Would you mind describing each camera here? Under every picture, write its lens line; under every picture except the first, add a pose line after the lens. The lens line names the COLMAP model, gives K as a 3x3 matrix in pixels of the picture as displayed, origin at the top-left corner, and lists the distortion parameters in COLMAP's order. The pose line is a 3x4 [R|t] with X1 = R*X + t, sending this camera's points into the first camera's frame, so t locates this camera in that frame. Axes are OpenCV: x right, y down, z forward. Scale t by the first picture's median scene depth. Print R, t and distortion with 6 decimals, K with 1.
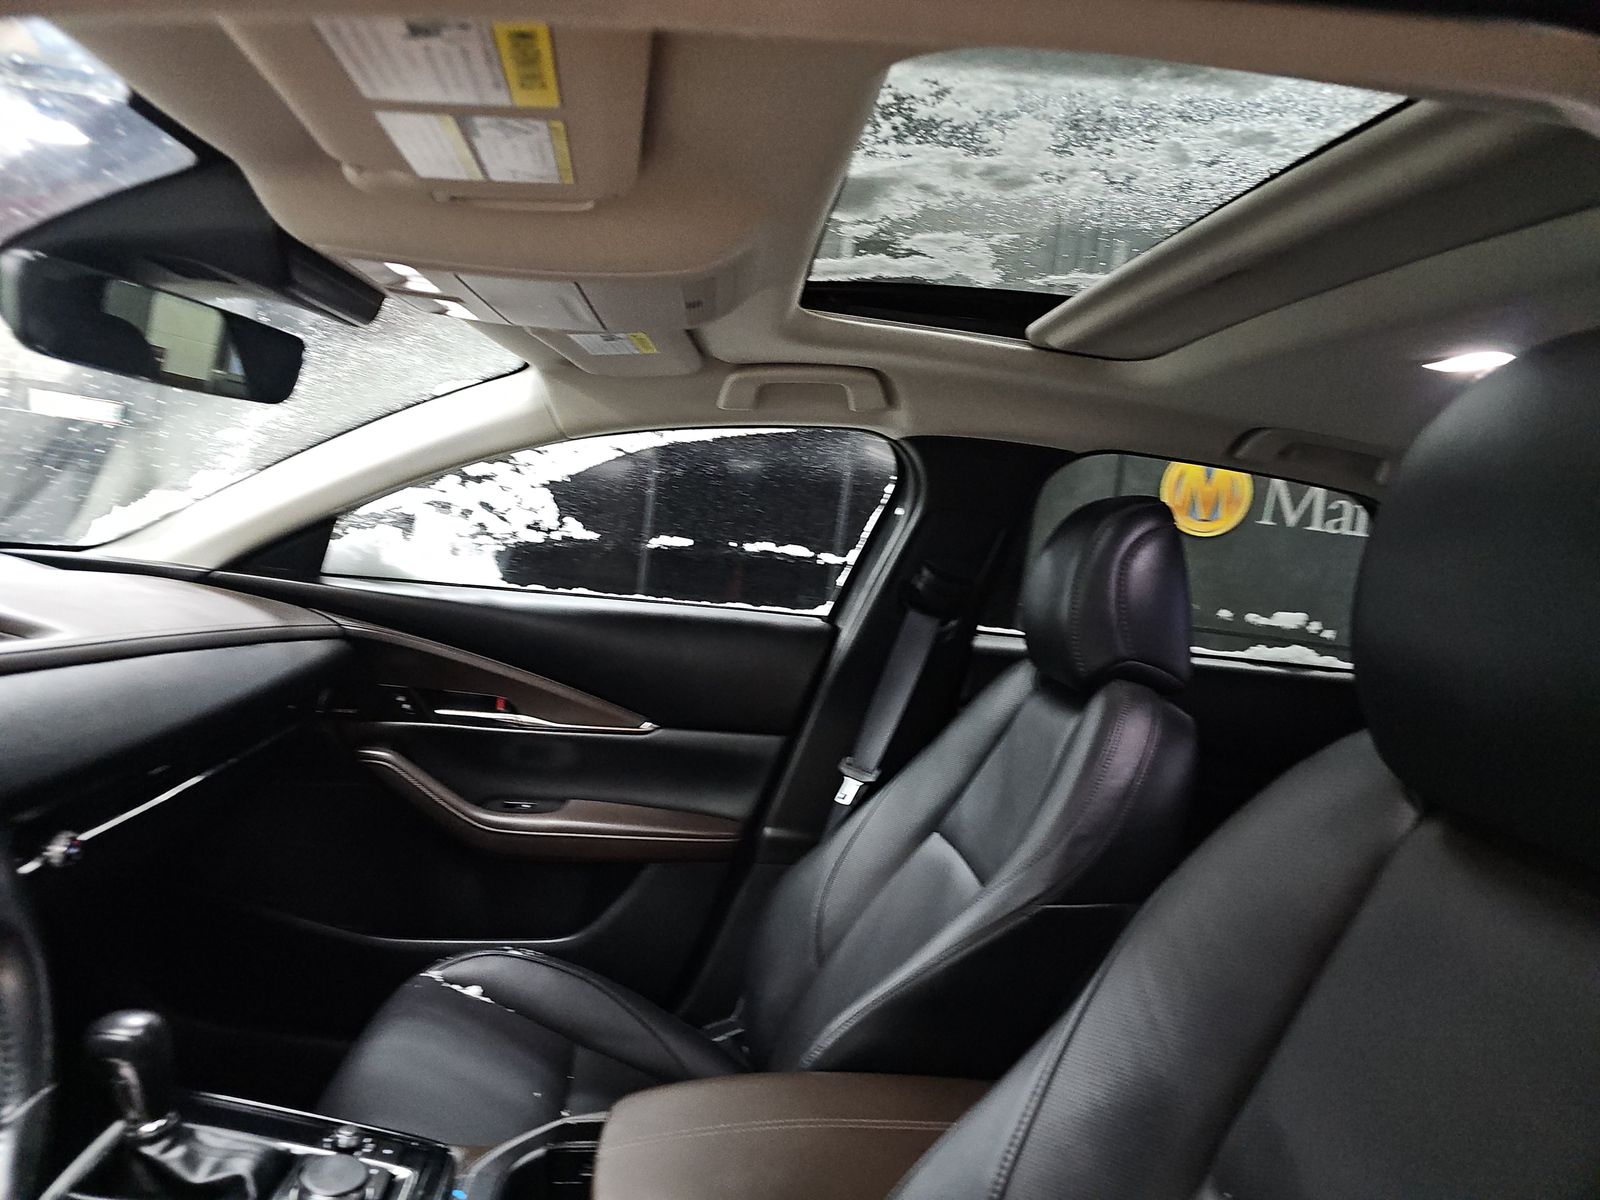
lens RADIAL K [[1038.5, 0, 767.8], [0, 1038.5, 603.2], [0, 0, 1]] dist [0.062177, -0.057532]
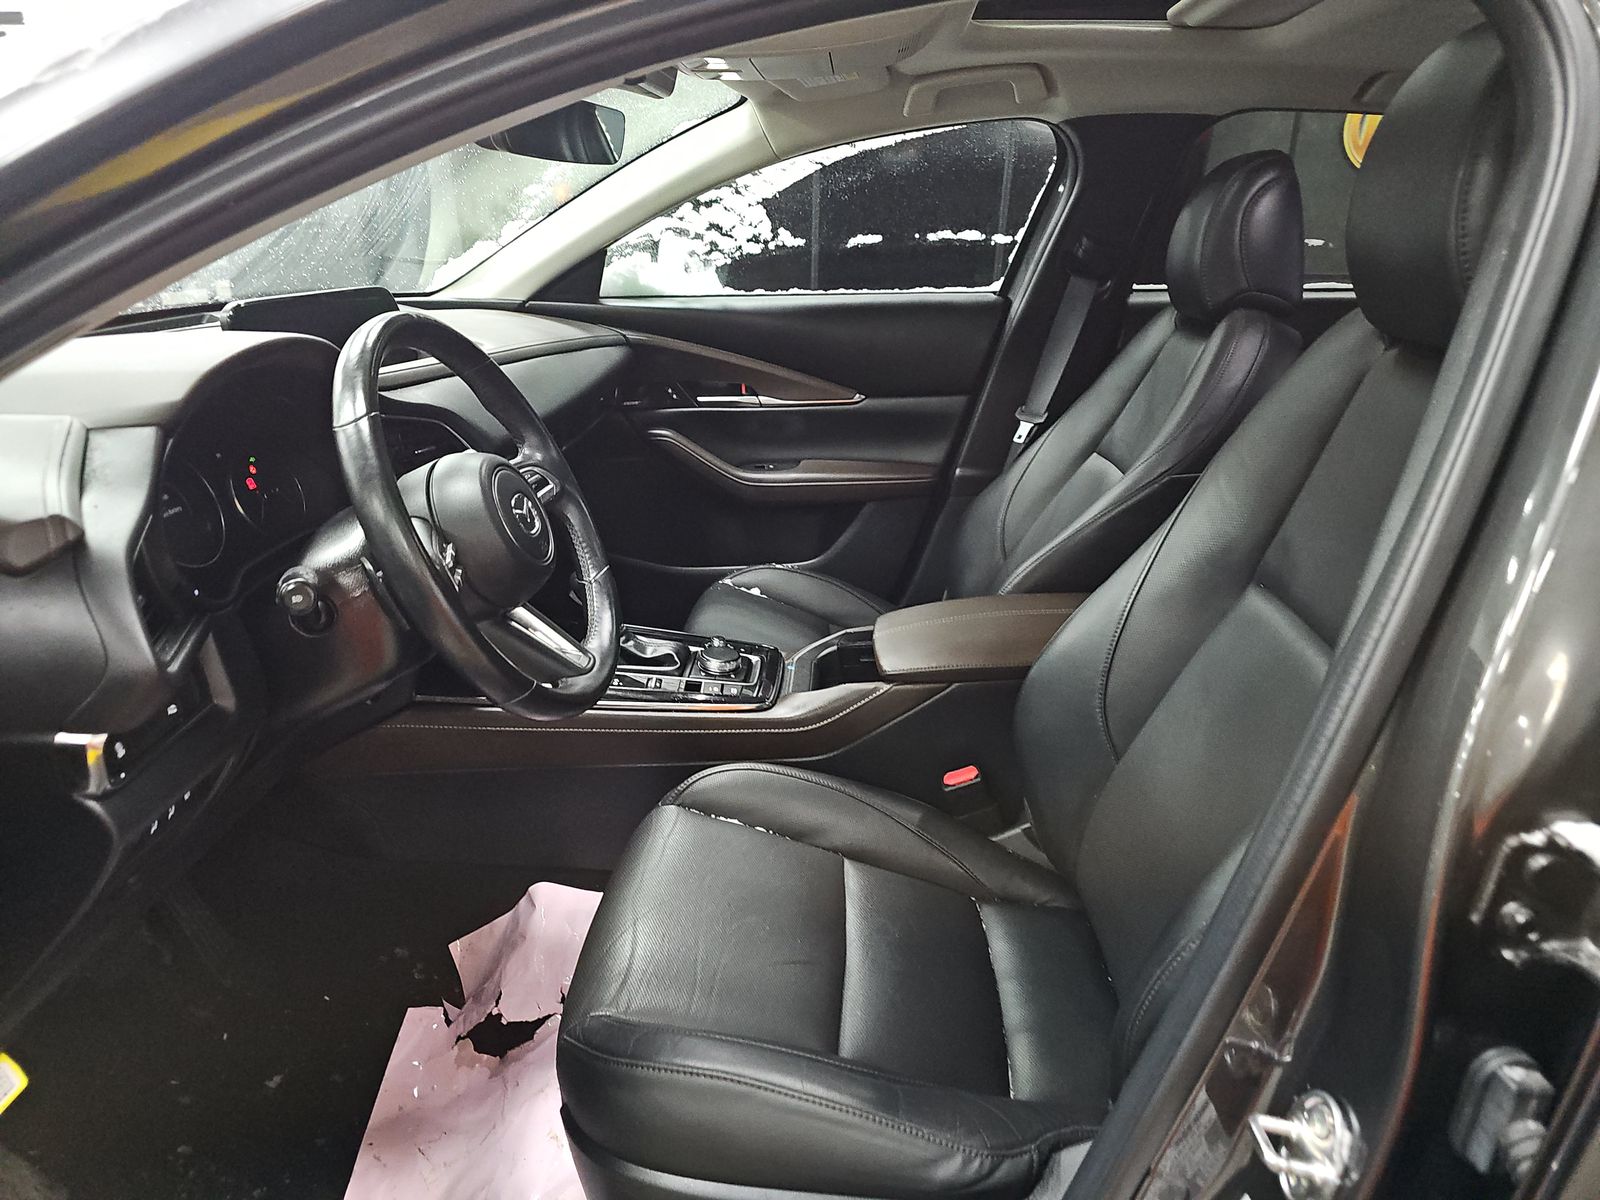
lens RADIAL K [[1038.5, 0, 767.8], [0, 1038.5, 603.2], [0, 0, 1]] dist [0.062177, -0.057532]
pose [[0.985320, -0.057723, -0.160664, -0.035188], [0.098409, 0.961058, 0.258230, 0.022363], [0.139502, -0.270250, 0.952630, -0.297636]]
